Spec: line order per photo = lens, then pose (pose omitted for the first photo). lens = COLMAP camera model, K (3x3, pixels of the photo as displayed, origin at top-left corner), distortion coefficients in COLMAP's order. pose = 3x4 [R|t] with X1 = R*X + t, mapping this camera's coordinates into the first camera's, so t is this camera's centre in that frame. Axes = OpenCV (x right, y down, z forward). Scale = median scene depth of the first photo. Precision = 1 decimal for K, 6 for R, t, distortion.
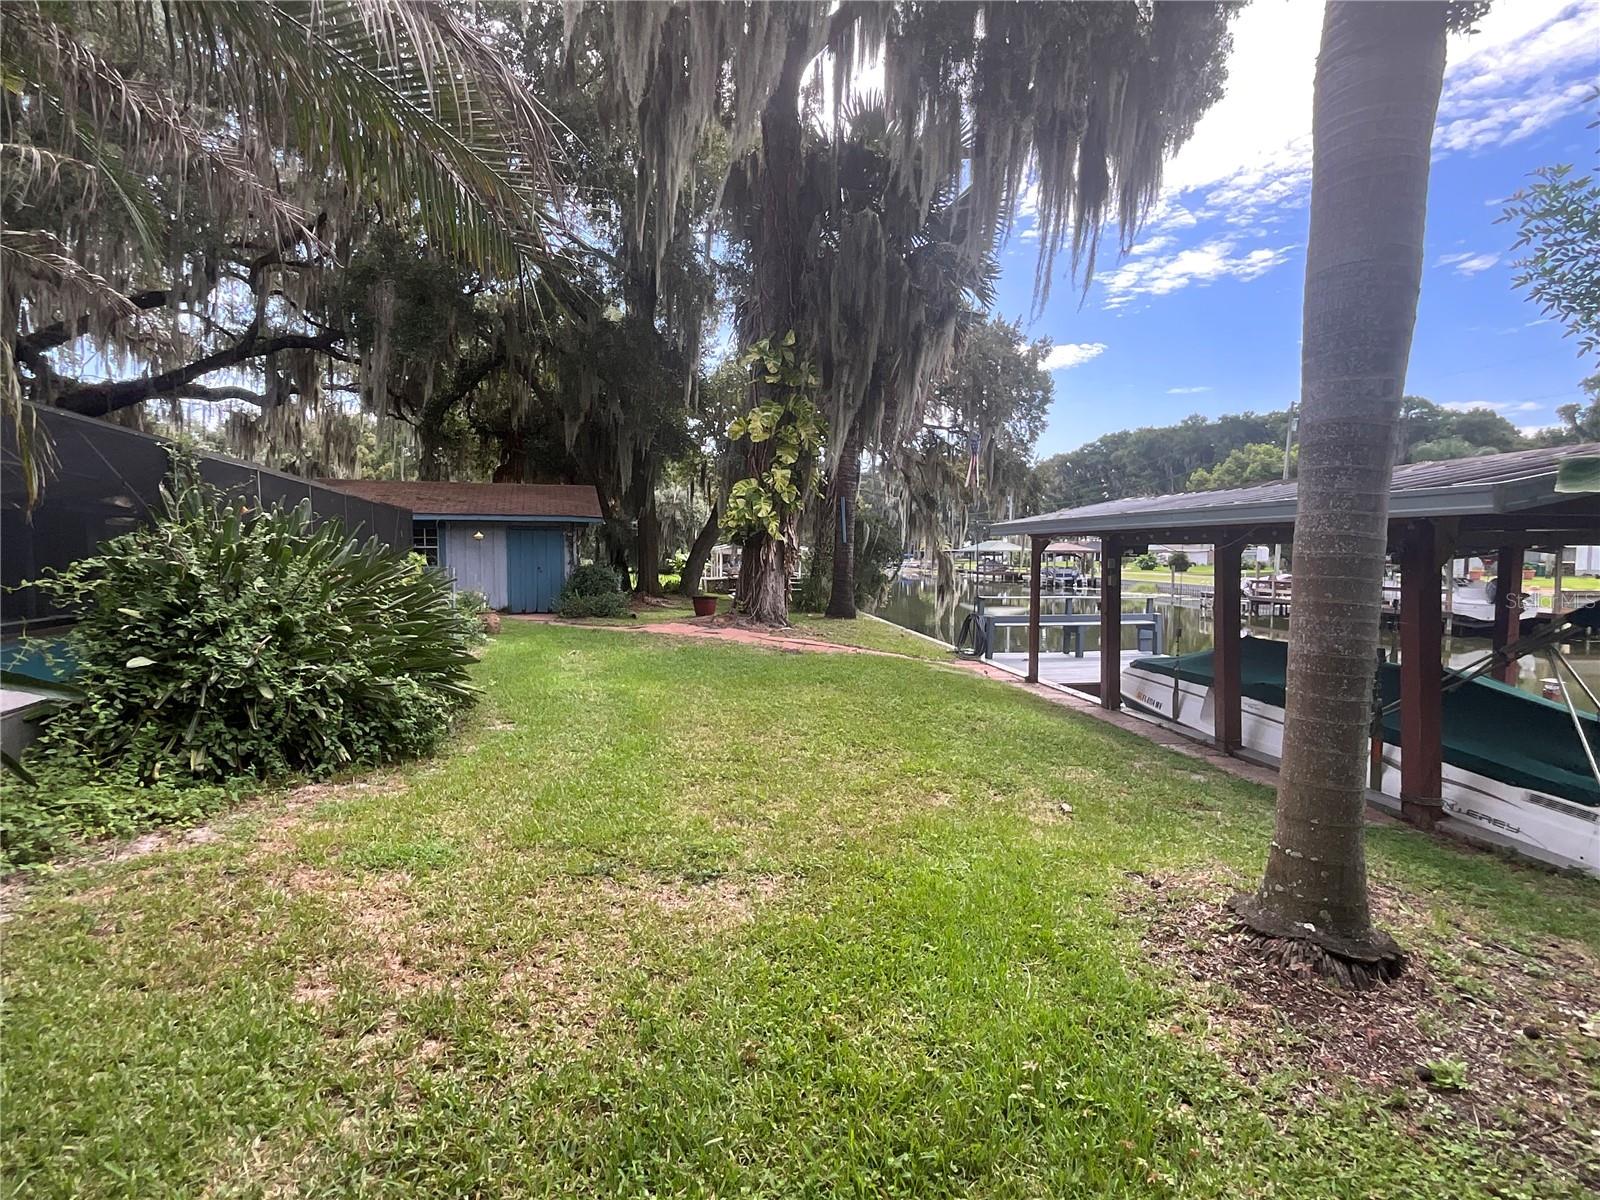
lens RADIAL K [[786.8, 0, 795.6], [0, 786.8, 588.7], [0, 0, 1]] dist [-0.035764, 0.027424]
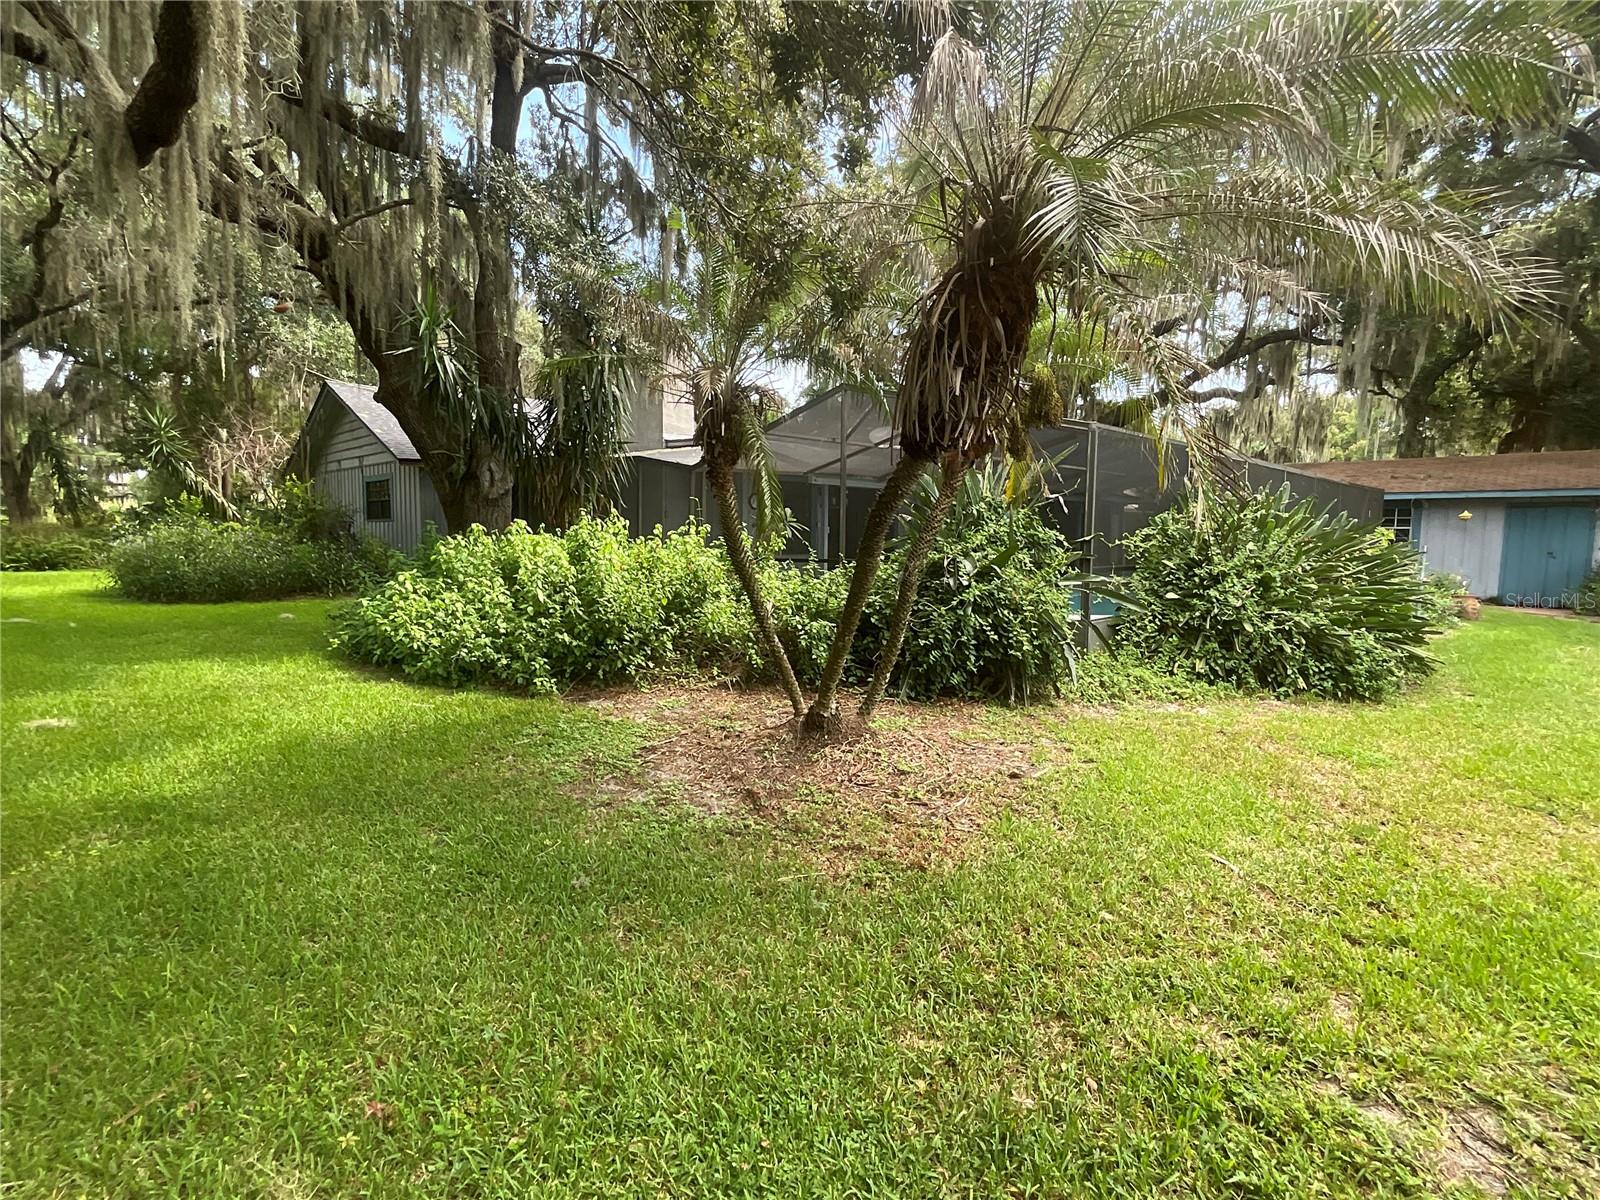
lens RADIAL K [[786.6, 0, 796.7], [0, 786.6, 611.0], [0, 0, 1]] dist [-0.021925, 0.018159]
pose [[0.458114, 0.092262, -0.884092, 0.145978], [-0.051247, 0.995686, 0.077353, 0.035239], [0.887415, 0.009871, 0.460866, -0.292548]]
